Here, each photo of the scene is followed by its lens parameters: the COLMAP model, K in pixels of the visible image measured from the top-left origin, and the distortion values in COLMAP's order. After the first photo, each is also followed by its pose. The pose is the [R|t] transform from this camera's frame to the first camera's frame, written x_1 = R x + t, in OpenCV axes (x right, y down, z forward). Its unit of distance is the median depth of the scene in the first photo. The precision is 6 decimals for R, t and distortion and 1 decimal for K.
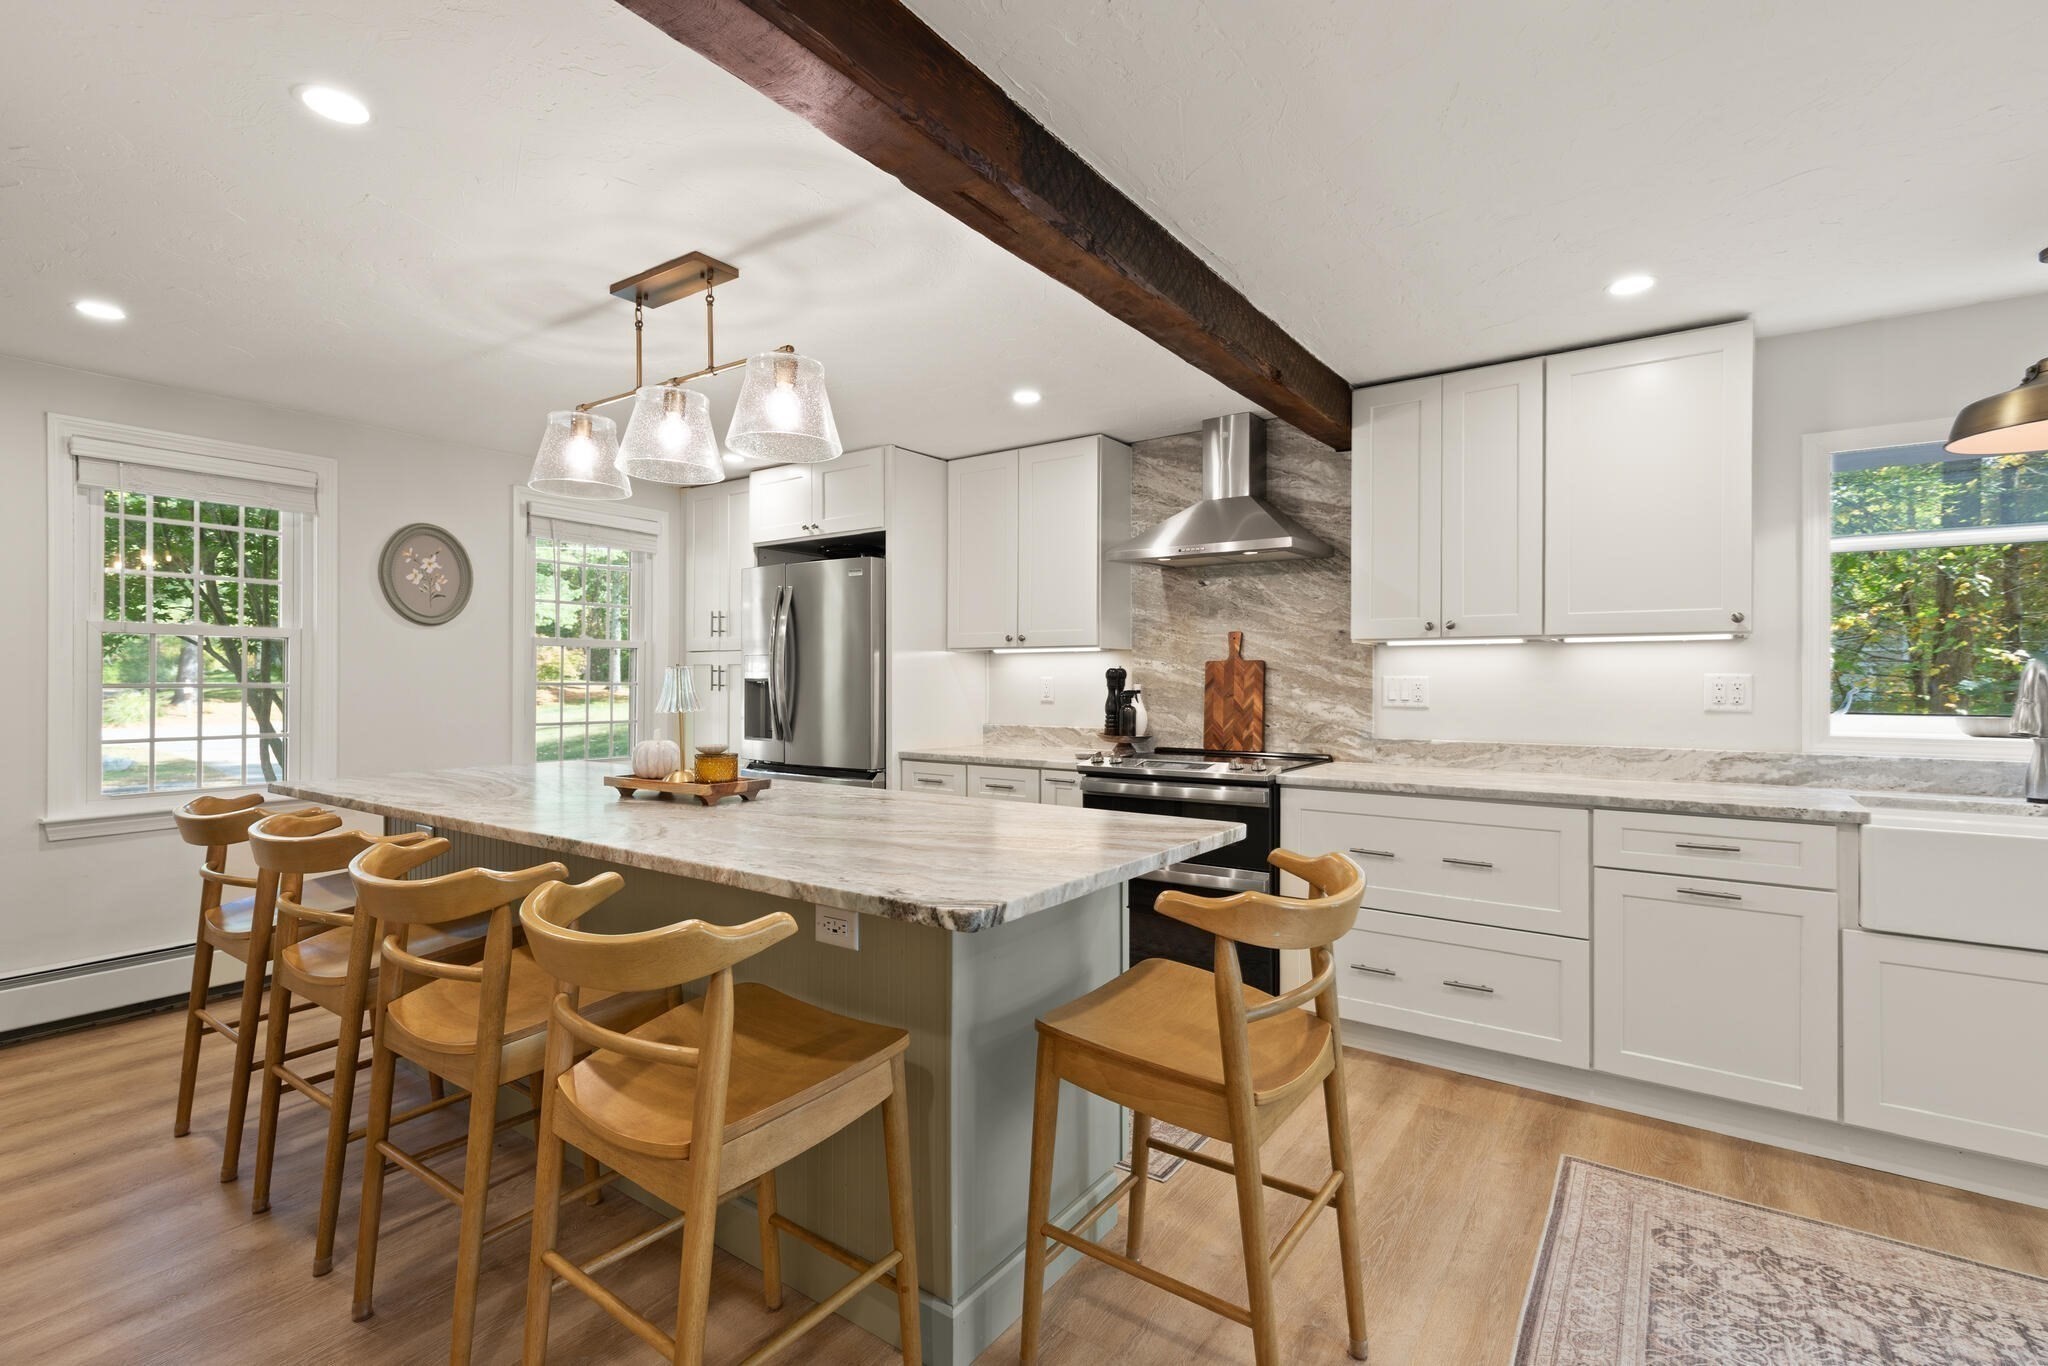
lens RADIAL K [[935.8, 0, 1023.2], [0, 935.8, 680.6], [0, 0, 1]] dist [0.000505, 0.000138]
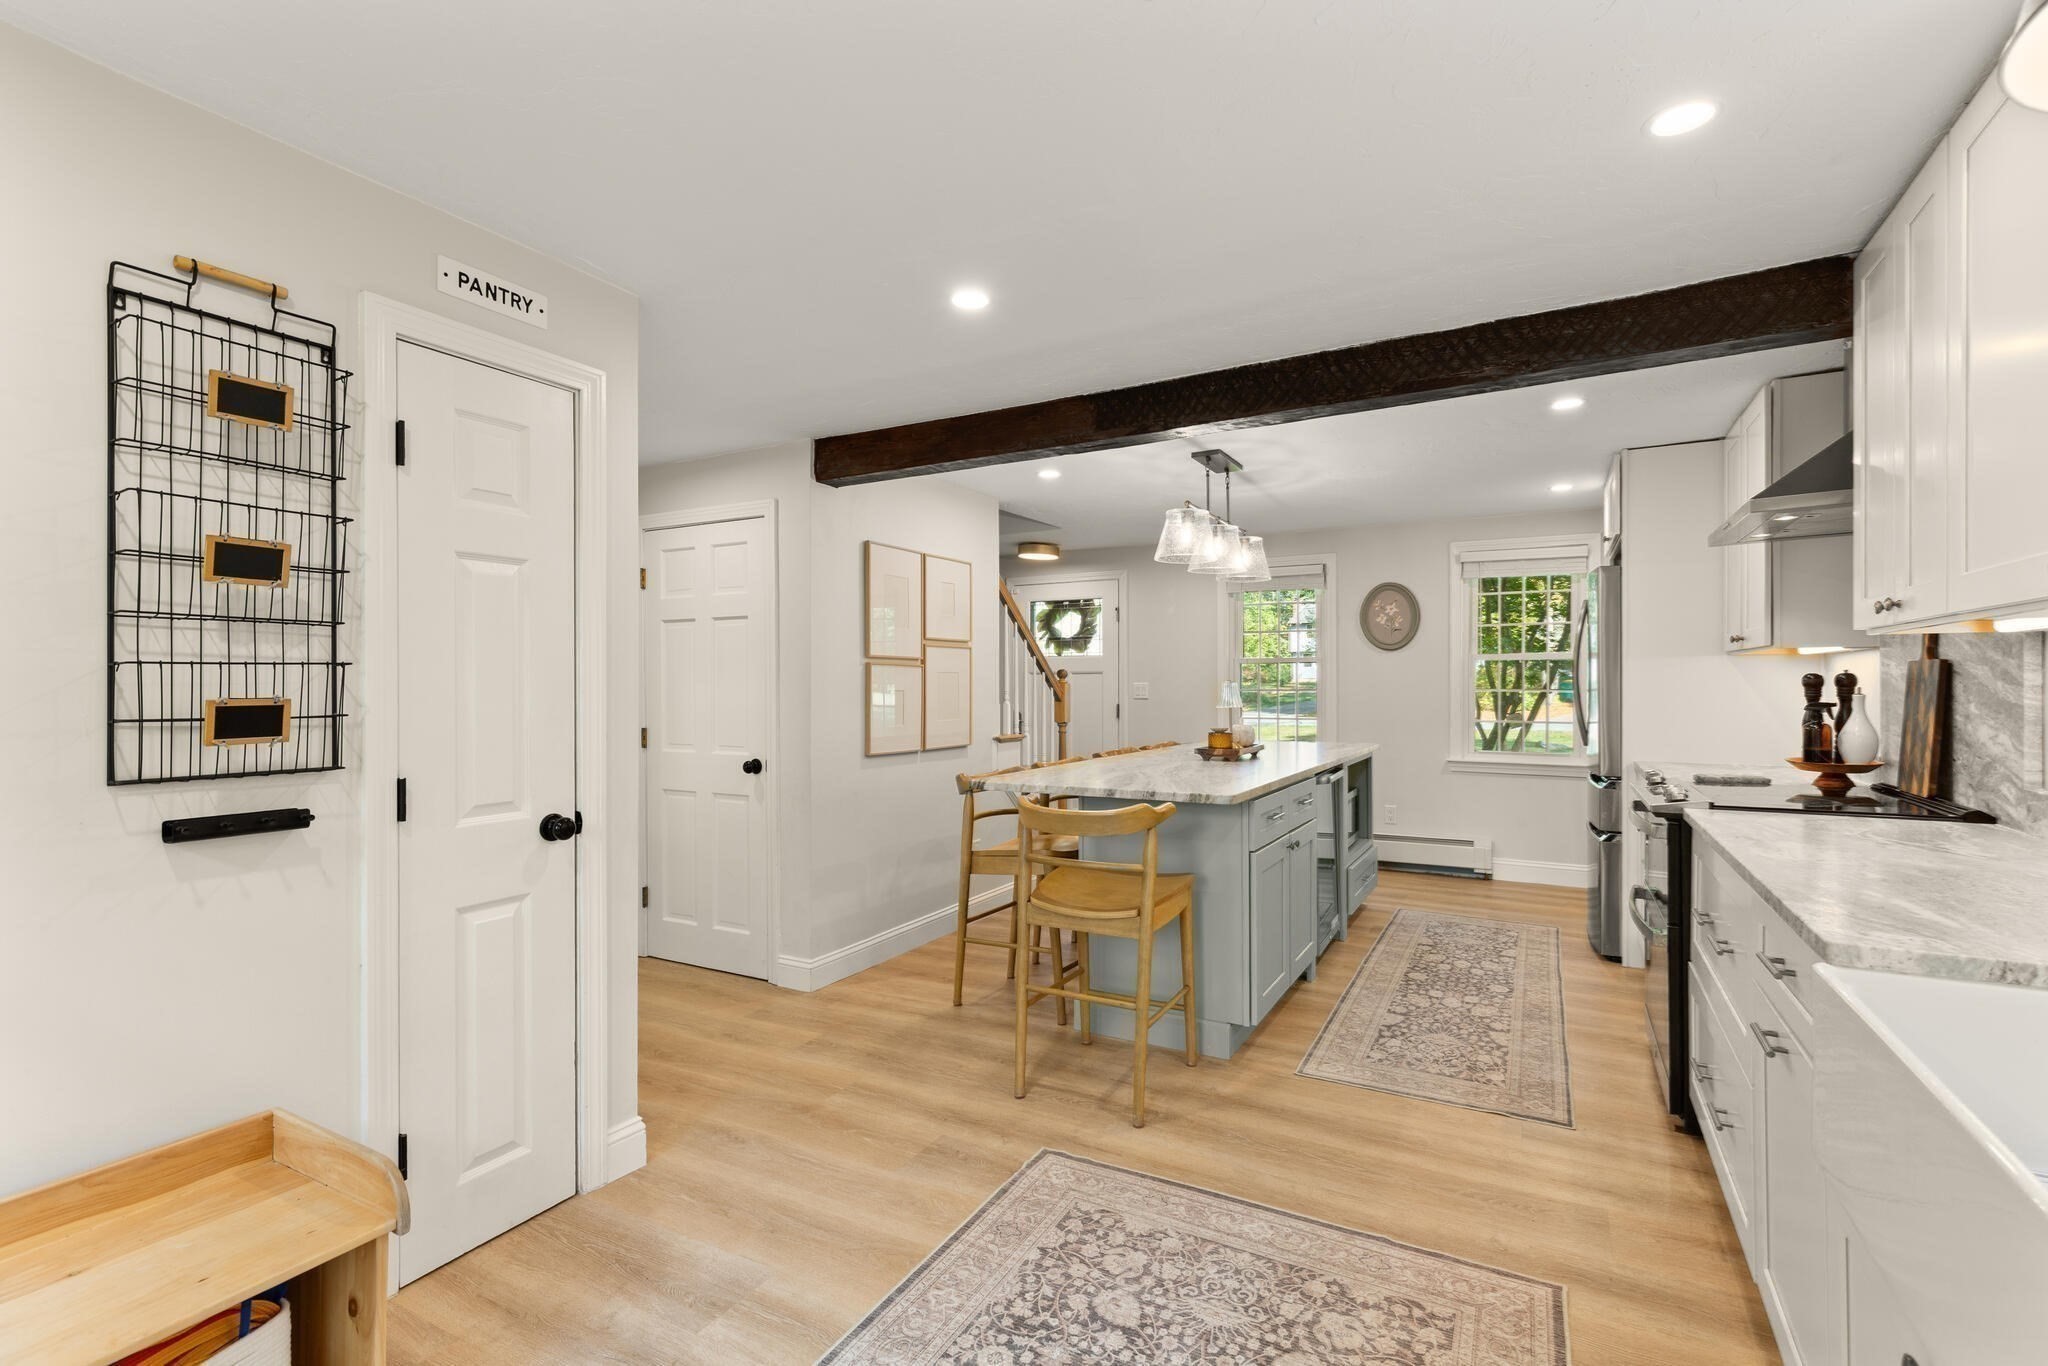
lens RADIAL K [[935.8, 0, 1026.4], [0, 935.8, 688.0], [0, 0, 1]] dist [0.000505, 0.000138]
pose [[0.102791, 0.002014, -0.994701, 0.776544], [0.004684, 0.999986, 0.002509, -0.006017], [0.994692, -0.004917, 0.102780, 0.269823]]
